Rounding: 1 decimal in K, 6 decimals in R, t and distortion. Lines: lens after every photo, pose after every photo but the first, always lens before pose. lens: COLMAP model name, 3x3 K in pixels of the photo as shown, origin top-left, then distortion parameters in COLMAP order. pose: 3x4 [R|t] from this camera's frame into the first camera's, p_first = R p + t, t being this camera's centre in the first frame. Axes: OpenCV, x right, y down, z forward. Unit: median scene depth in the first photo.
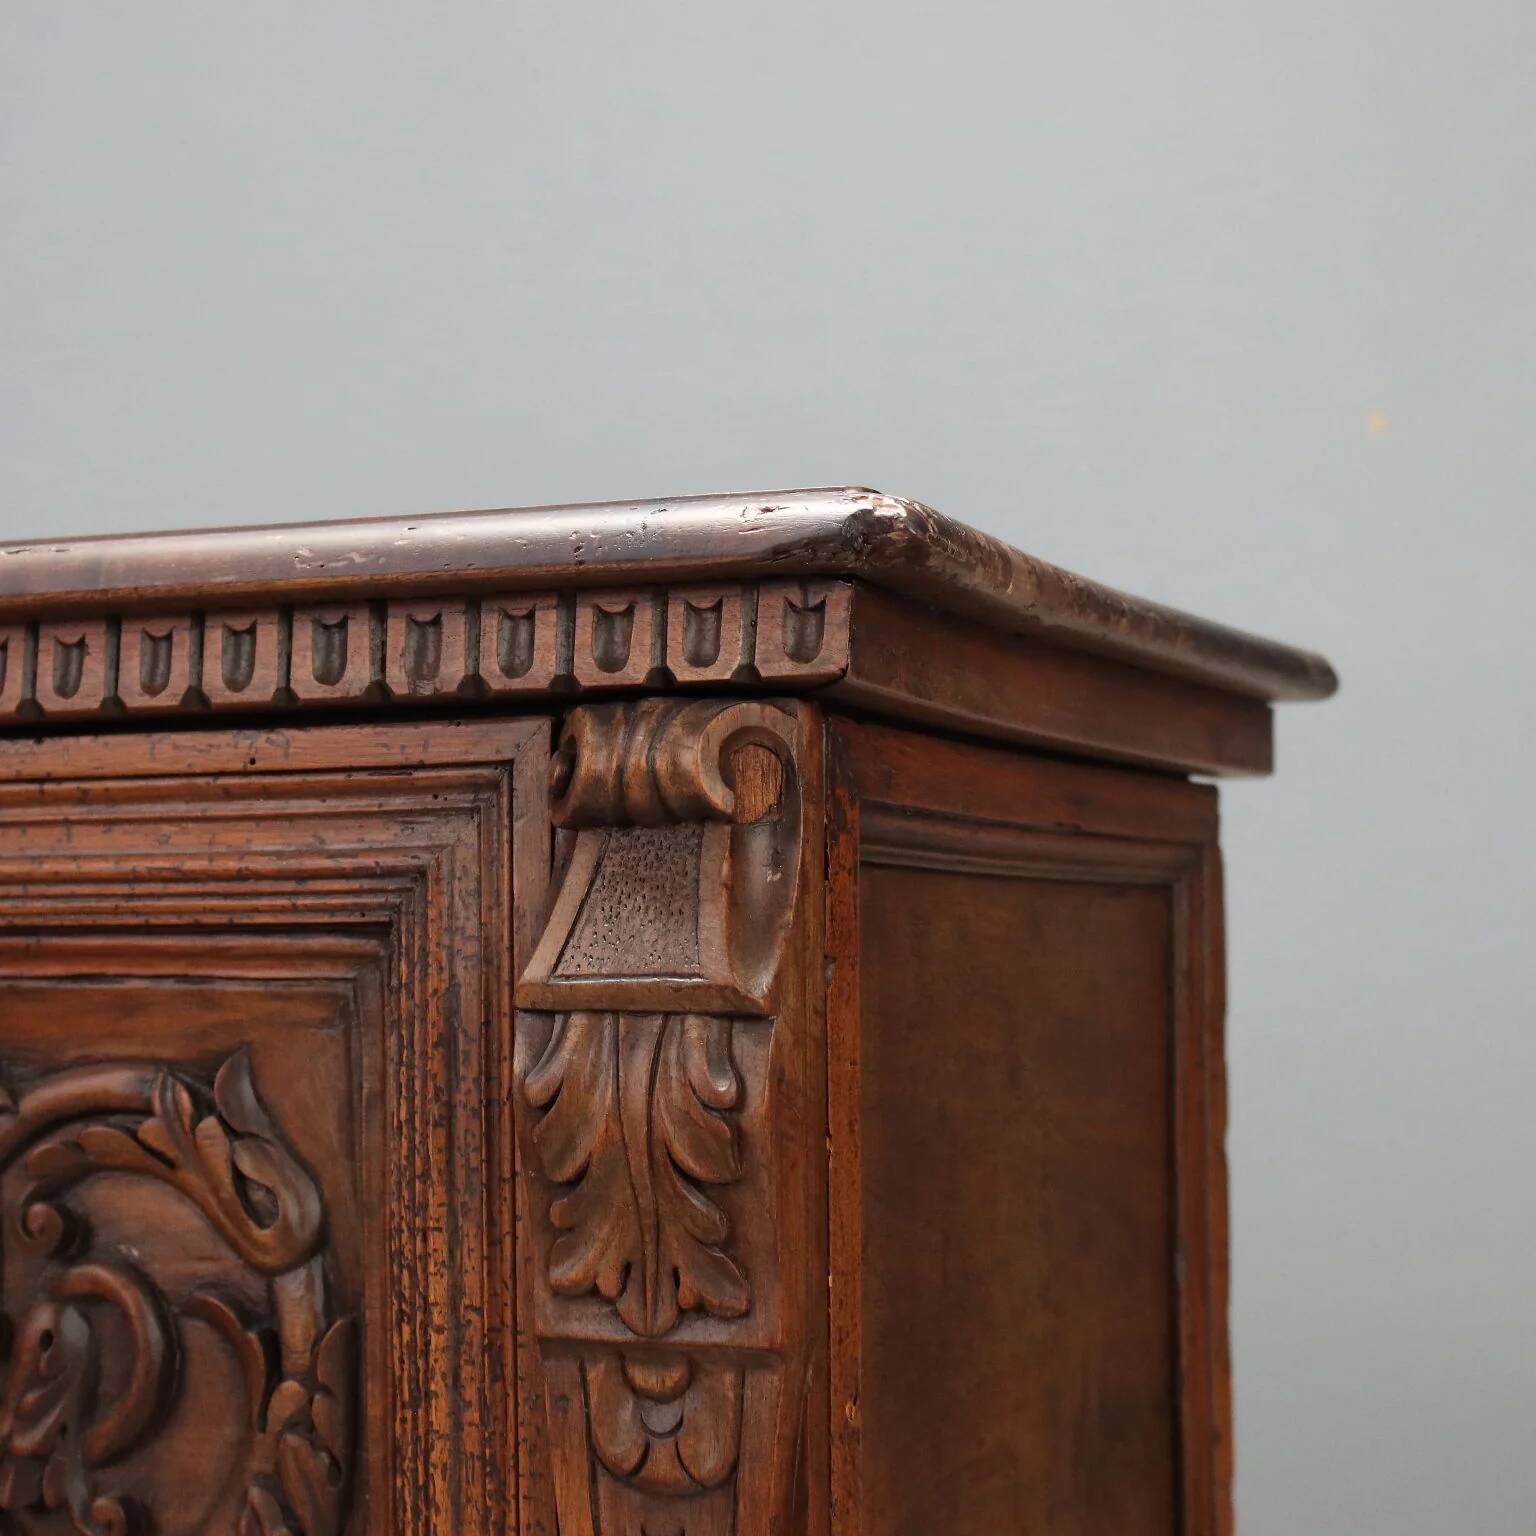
lens RADIAL K [[3088.0, 0, 768.0], [0, 3088.0, 768.0], [0, 0, 1]] dist [-0.021123, 0.088052]
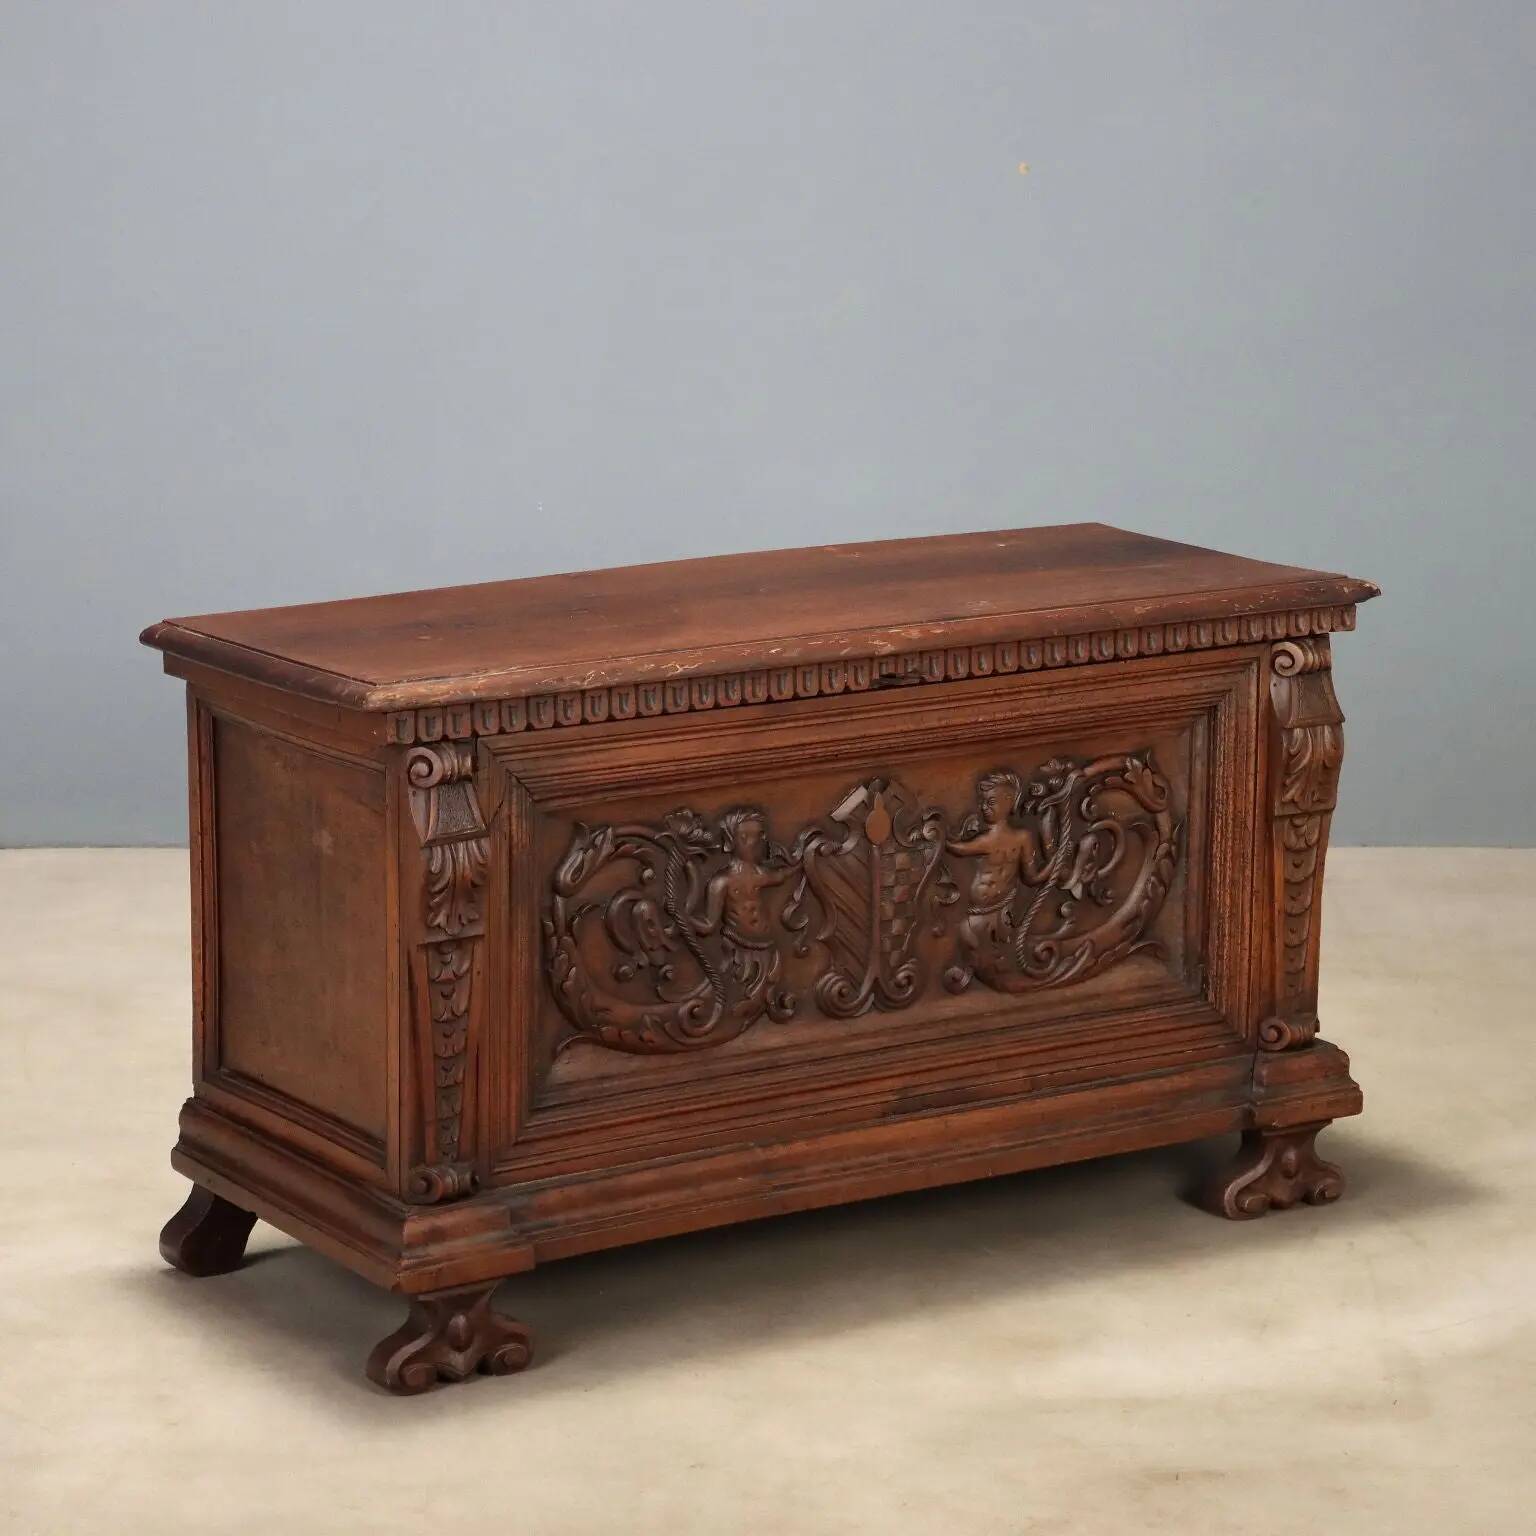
lens RADIAL K [[5068.2, 0, 768.0], [0, 5068.2, 768.0], [0, 0, 1]] dist [-0.014603, -0.125532]
pose [[0.539671, -0.165095, 0.825530, -4.842768], [-0.060744, 0.970391, 0.233775, -1.118673], [-0.839682, -0.176307, 0.513663, -1.407417]]
